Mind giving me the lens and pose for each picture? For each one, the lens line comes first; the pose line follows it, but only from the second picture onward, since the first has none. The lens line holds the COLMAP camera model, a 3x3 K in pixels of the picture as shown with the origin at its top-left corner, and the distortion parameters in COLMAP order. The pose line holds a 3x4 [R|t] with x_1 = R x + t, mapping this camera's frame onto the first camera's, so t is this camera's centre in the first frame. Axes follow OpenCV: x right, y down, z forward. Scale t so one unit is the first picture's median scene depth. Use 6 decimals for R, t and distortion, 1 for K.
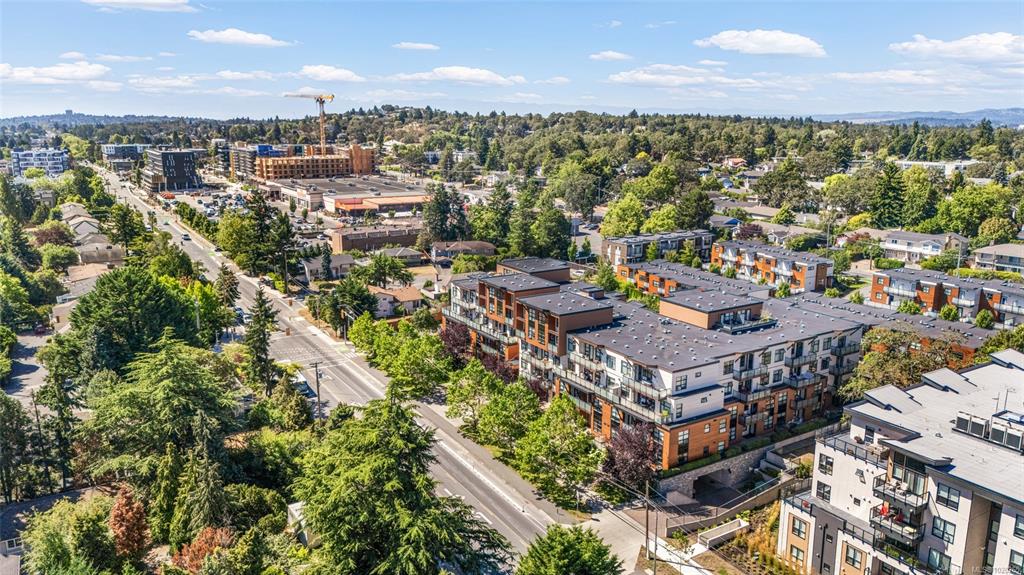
lens RADIAL K [[741.6, 0, 512.0], [0, 741.6, 287.5], [0, 0, 1]] dist [0.077203, -0.078149]
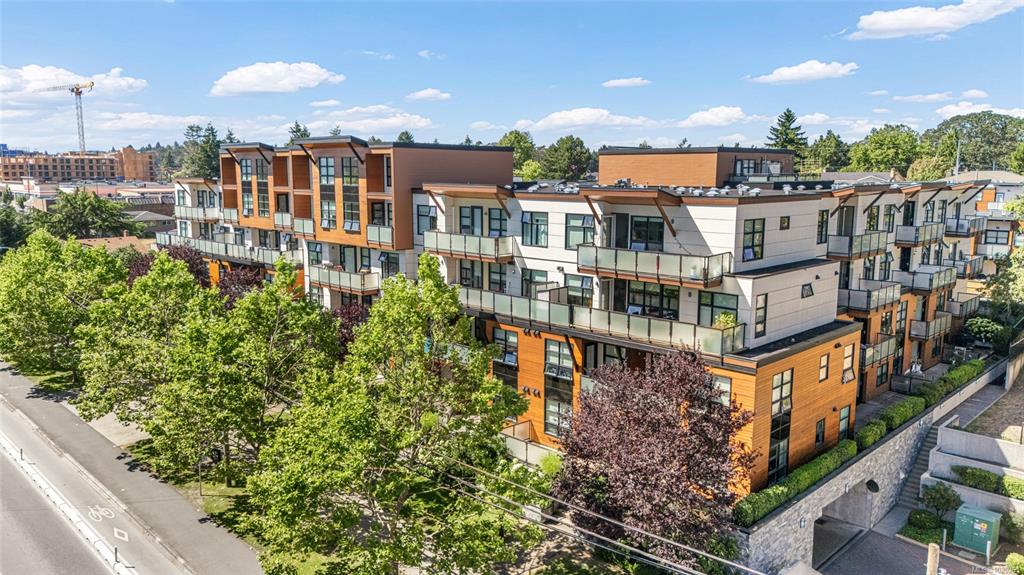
lens RADIAL K [[741.6, 0, 512.0], [0, 741.6, 287.5], [0, 0, 1]] dist [0.077203, -0.078149]
pose [[0.973954, -0.033940, 0.224192, 0.035388], [0.049375, 0.996753, -0.063606, 0.152777], [-0.221305, 0.073019, 0.972467, 0.628827]]
